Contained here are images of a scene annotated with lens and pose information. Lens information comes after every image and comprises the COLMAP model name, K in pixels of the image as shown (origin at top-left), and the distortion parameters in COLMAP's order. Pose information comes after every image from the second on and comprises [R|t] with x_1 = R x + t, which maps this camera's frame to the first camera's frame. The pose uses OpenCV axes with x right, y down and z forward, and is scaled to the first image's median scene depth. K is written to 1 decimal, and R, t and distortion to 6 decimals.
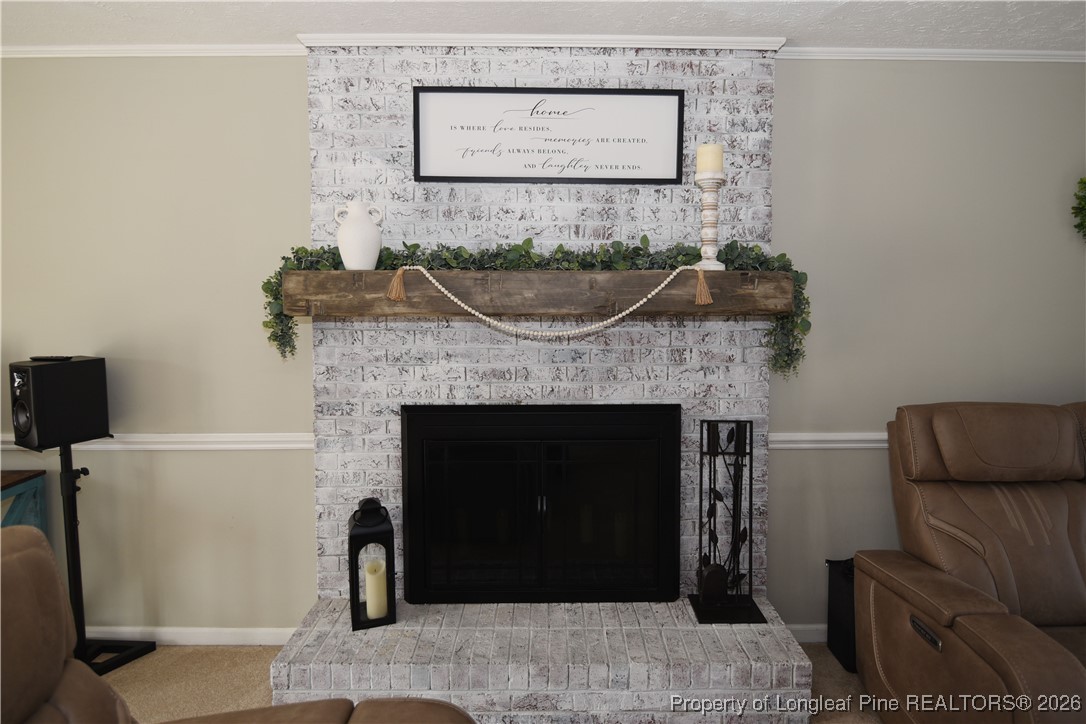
lens RADIAL K [[584.1, 0, 550.9], [0, 584.1, 314.8], [0, 0, 1]] dist [-0.020689, 0.000255]
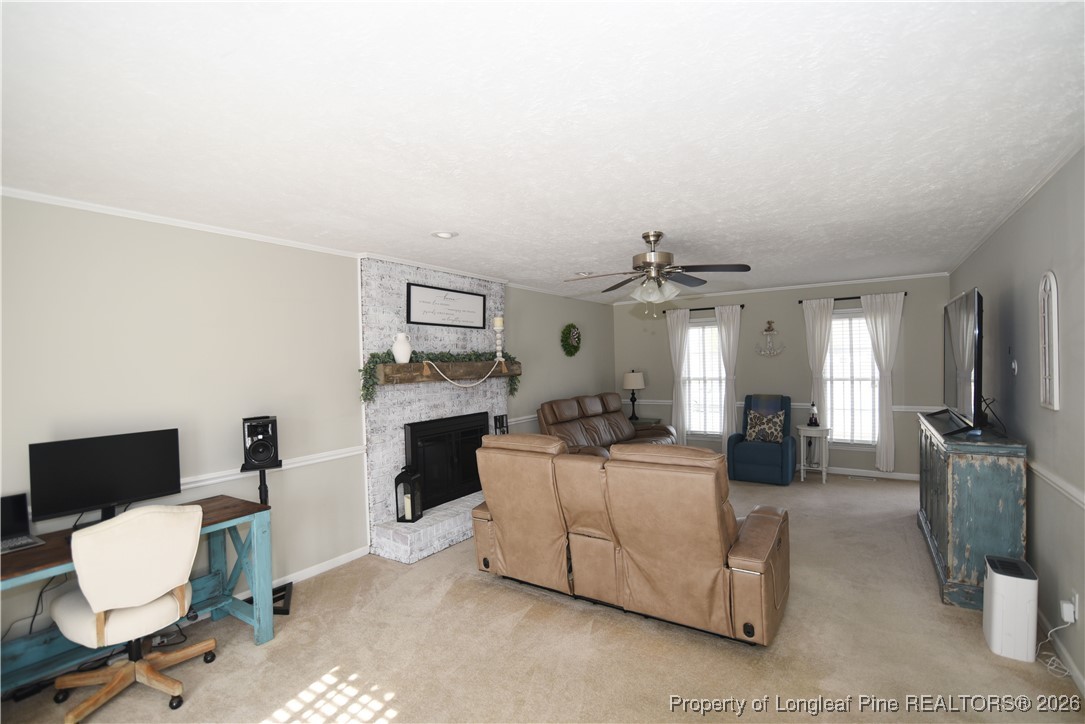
lens RADIAL K [[498.6, 0, 538.6], [0, 498.6, 368.9], [0, 0, 1]] dist [-0.018003, 0.000935]
pose [[0.567081, -0.026724, 0.823229, -1.533075], [0.070406, 0.997388, -0.016121, 0.013892], [-0.820648, 0.067103, 0.567481, -0.498268]]
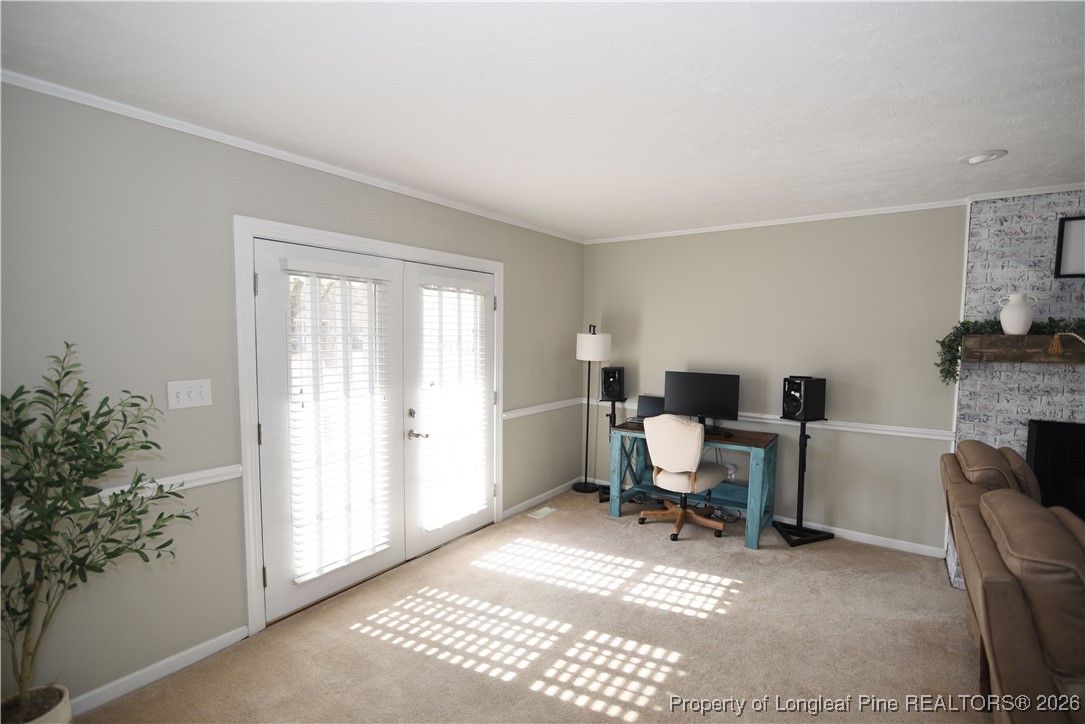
lens RADIAL K [[498.6, 0, 544.5], [0, 498.6, 367.1], [0, 0, 1]] dist [-0.018003, 0.000935]
pose [[0.807065, 0.048612, -0.588458, -0.552730], [-0.041791, 0.998809, 0.025196, 0.034486], [0.588982, 0.004258, 0.808135, -0.868593]]
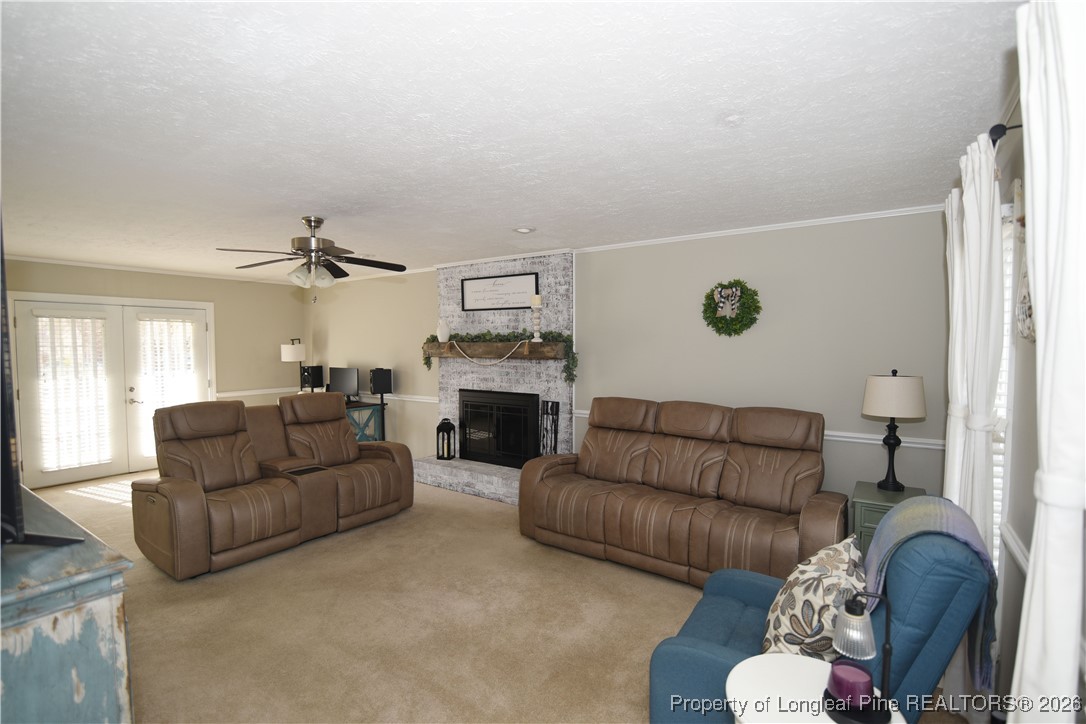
lens RADIAL K [[499.0, 0, 536.6], [0, 499.0, 367.6], [0, 0, 1]] dist [-0.018003, 0.000935]
pose [[0.810605, 0.027628, -0.584942, 1.514892], [-0.030954, 0.999512, 0.004313, 0.029067], [0.584775, 0.014610, 0.811064, -0.787655]]
